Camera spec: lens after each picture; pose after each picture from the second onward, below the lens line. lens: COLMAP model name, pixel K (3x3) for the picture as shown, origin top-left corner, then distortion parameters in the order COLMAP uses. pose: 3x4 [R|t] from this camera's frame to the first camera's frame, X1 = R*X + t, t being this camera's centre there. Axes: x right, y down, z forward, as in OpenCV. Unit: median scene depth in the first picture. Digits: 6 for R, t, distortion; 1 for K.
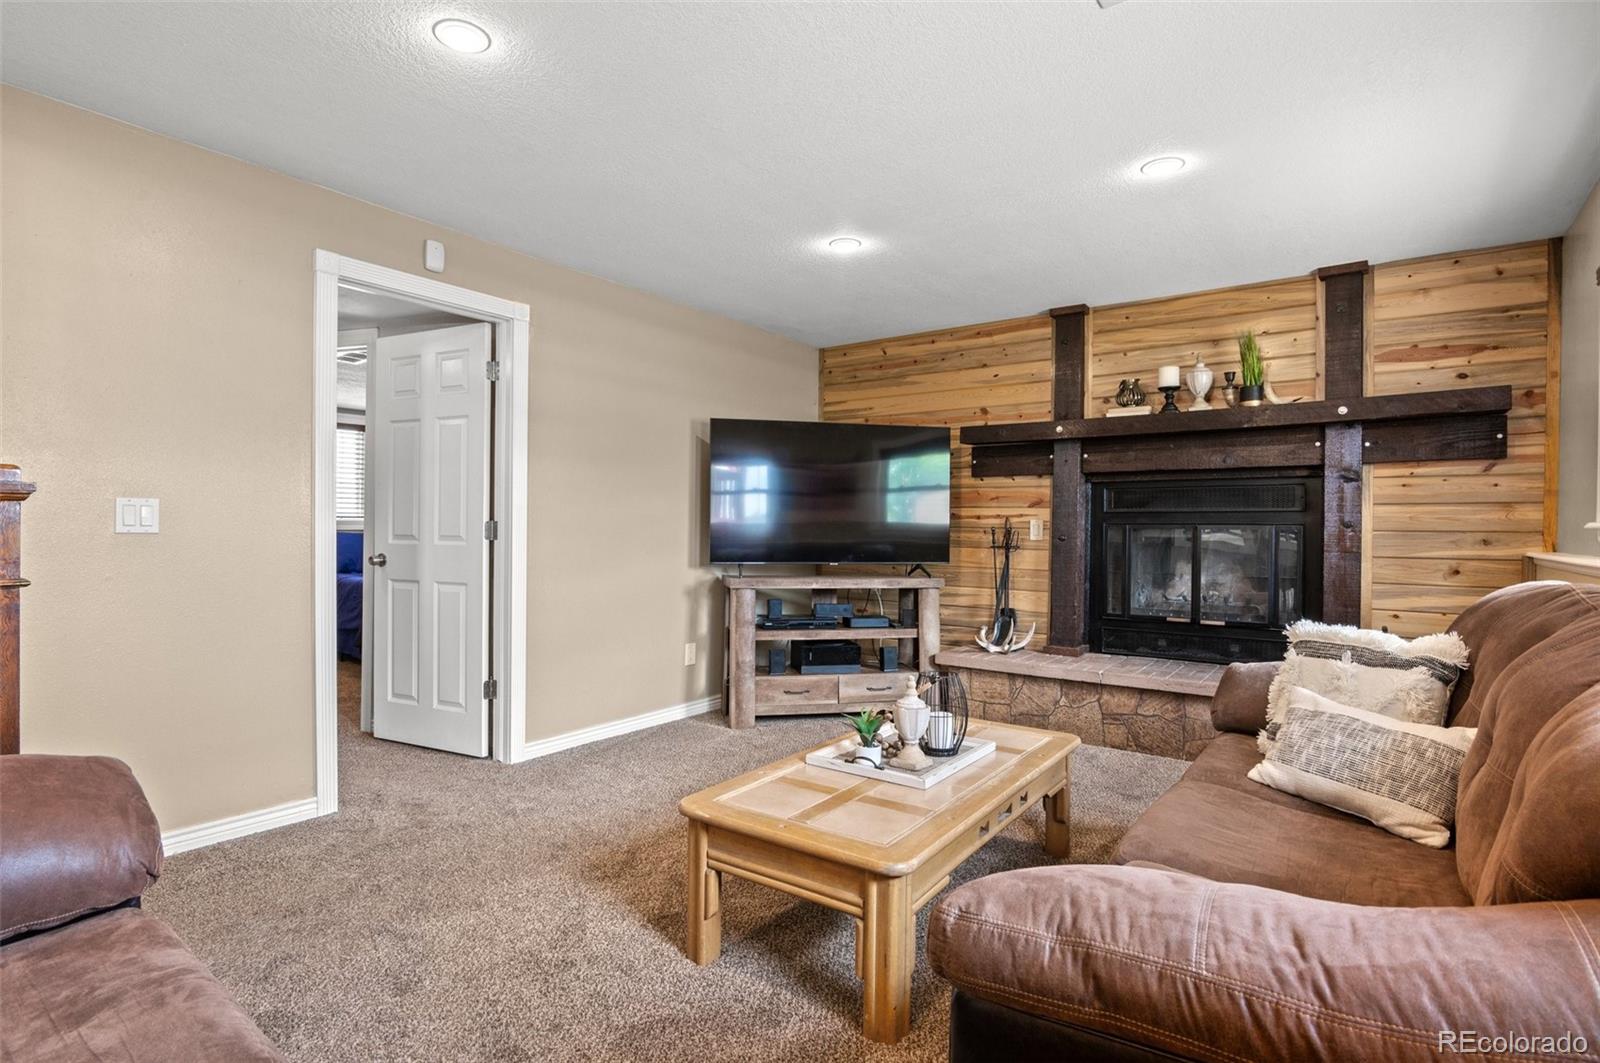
lens RADIAL K [[787.3, 0, 796.9], [0, 787.3, 528.3], [0, 0, 1]] dist [-0.012120, -0.000448]
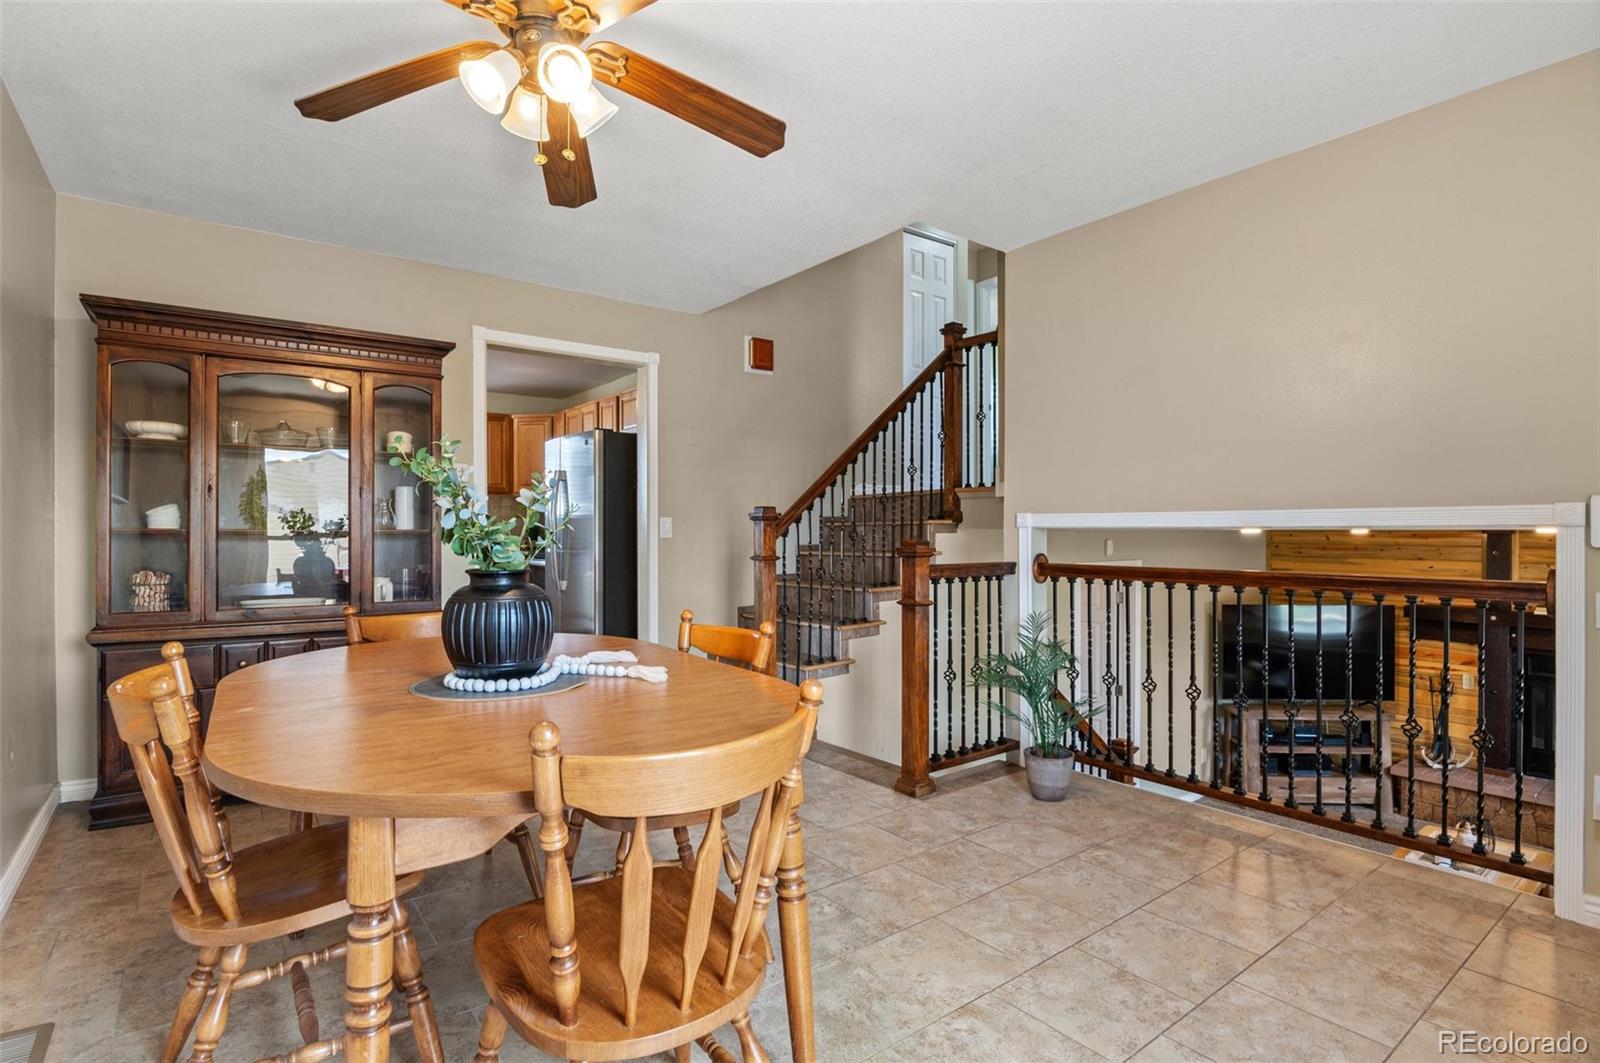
lens RADIAL K [[791.5, 0, 800.0], [0, 791.5, 531.5], [0, 0, 1]] dist [-0.017632, -0.000728]
pose [[0.959376, -0.011719, -0.281886, -0.445554], [0.013051, 0.999911, 0.002849, -0.286206], [0.281827, -0.006412, 0.959444, -0.672905]]
